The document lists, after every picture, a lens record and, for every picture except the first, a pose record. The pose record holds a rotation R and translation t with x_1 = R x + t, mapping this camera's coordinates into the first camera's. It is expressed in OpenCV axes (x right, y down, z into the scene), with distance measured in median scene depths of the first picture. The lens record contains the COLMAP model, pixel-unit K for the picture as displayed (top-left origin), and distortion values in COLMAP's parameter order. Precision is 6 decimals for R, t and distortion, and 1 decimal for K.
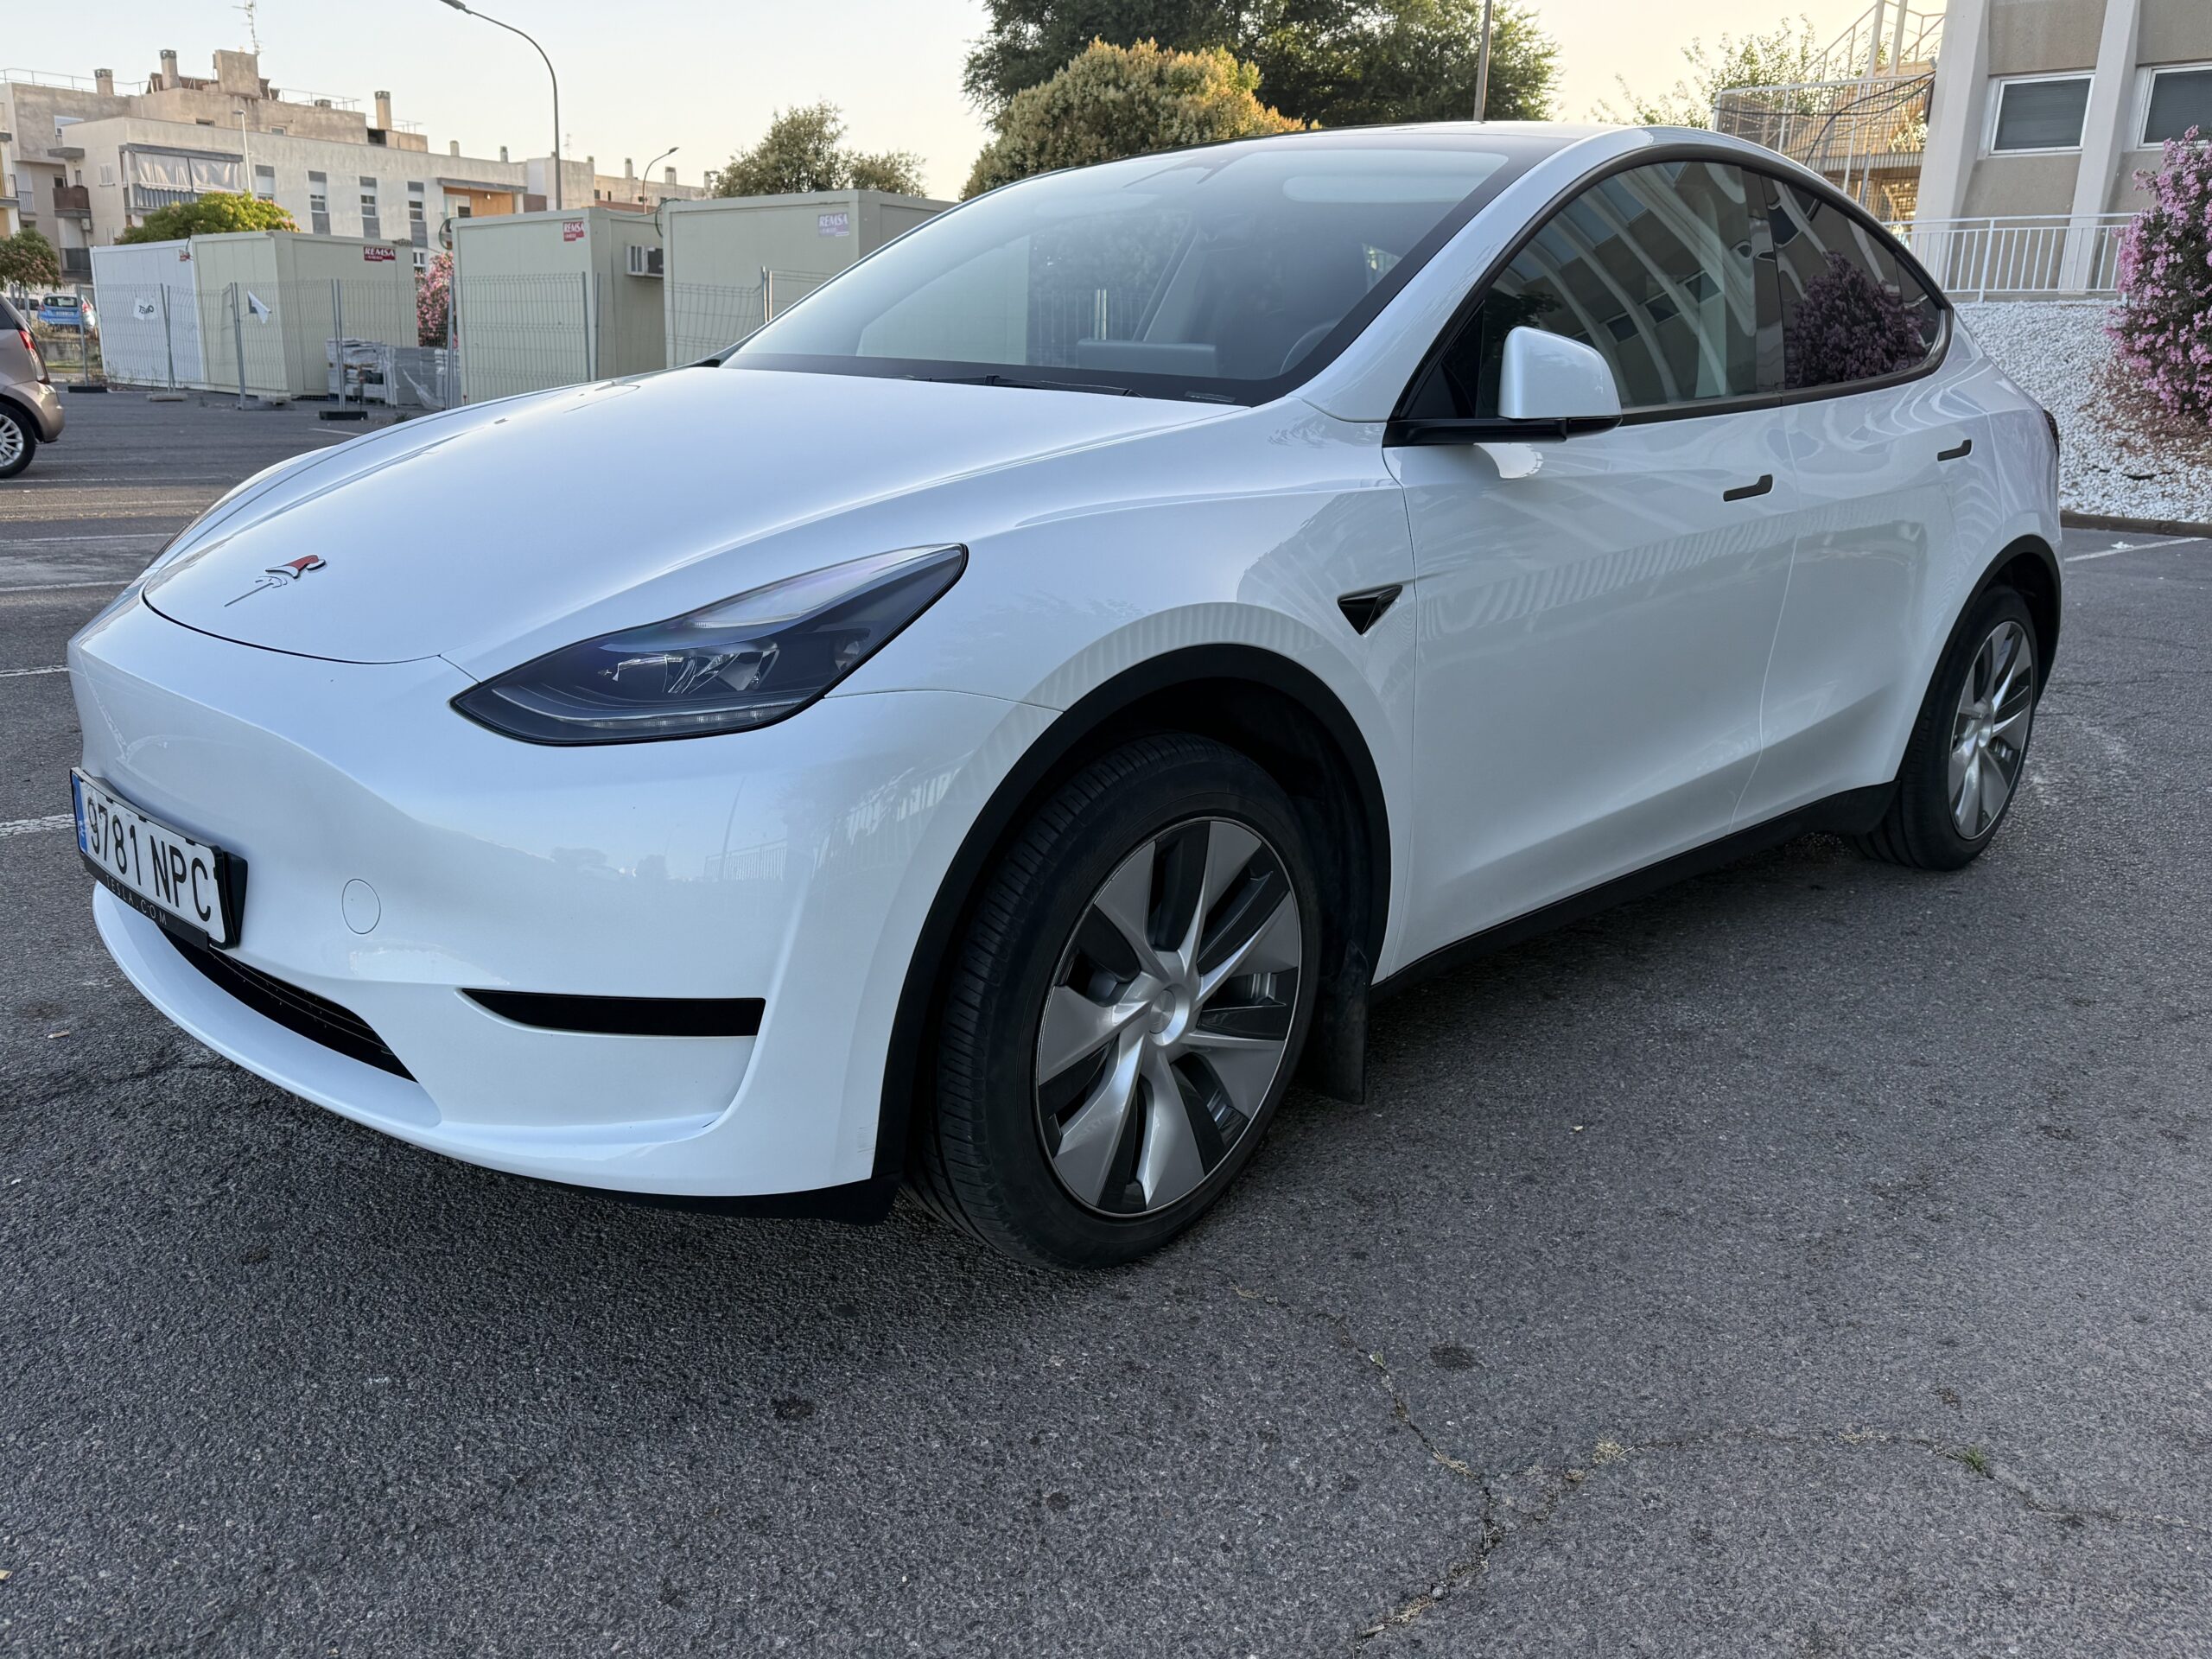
lens RADIAL K [[1720.3, 0, 1091.8], [0, 1720.3, 822.1], [0, 0, 1]] dist [0.039865, -0.038480]
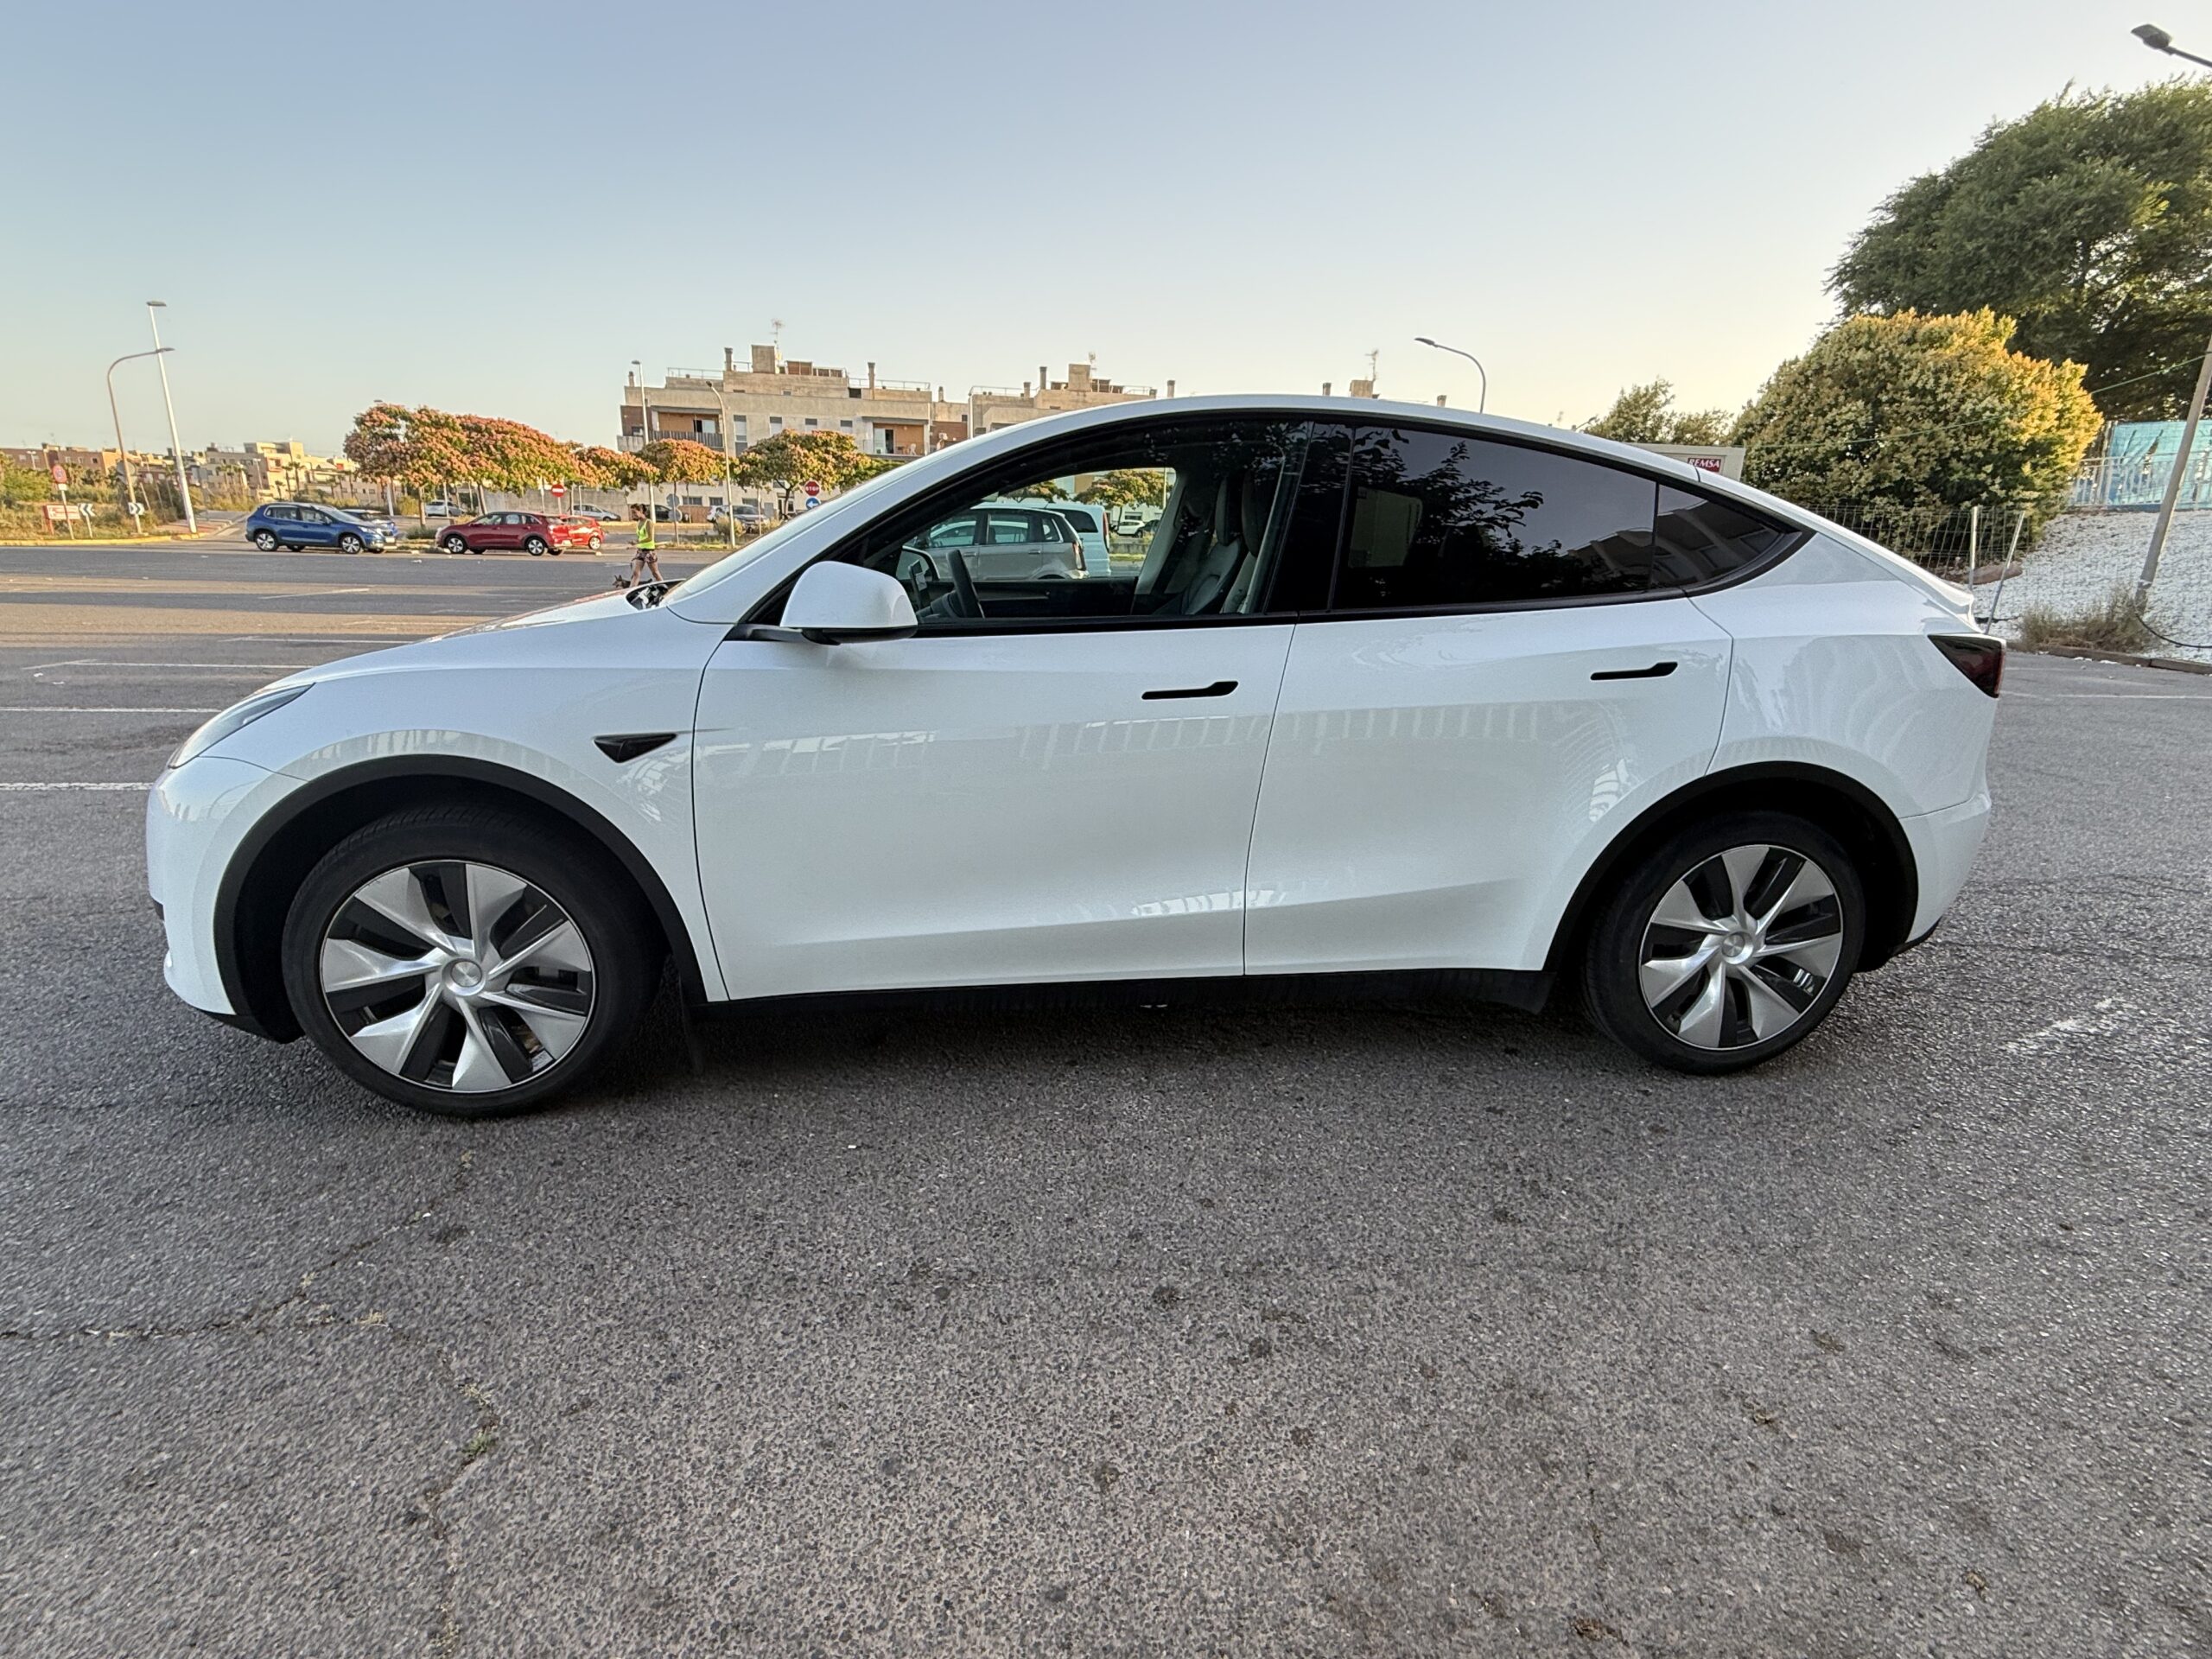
lens RADIAL K [[1073.0, 0, 1115.8], [0, 1073.0, 832.6], [0, 0, 1]] dist [-0.003436, 0.002175]
pose [[0.792069, 0.155869, -0.590197, 0.101172], [-0.160658, 0.985993, 0.044789, -0.015391], [0.588911, 0.059344, 0.806016, 0.047960]]
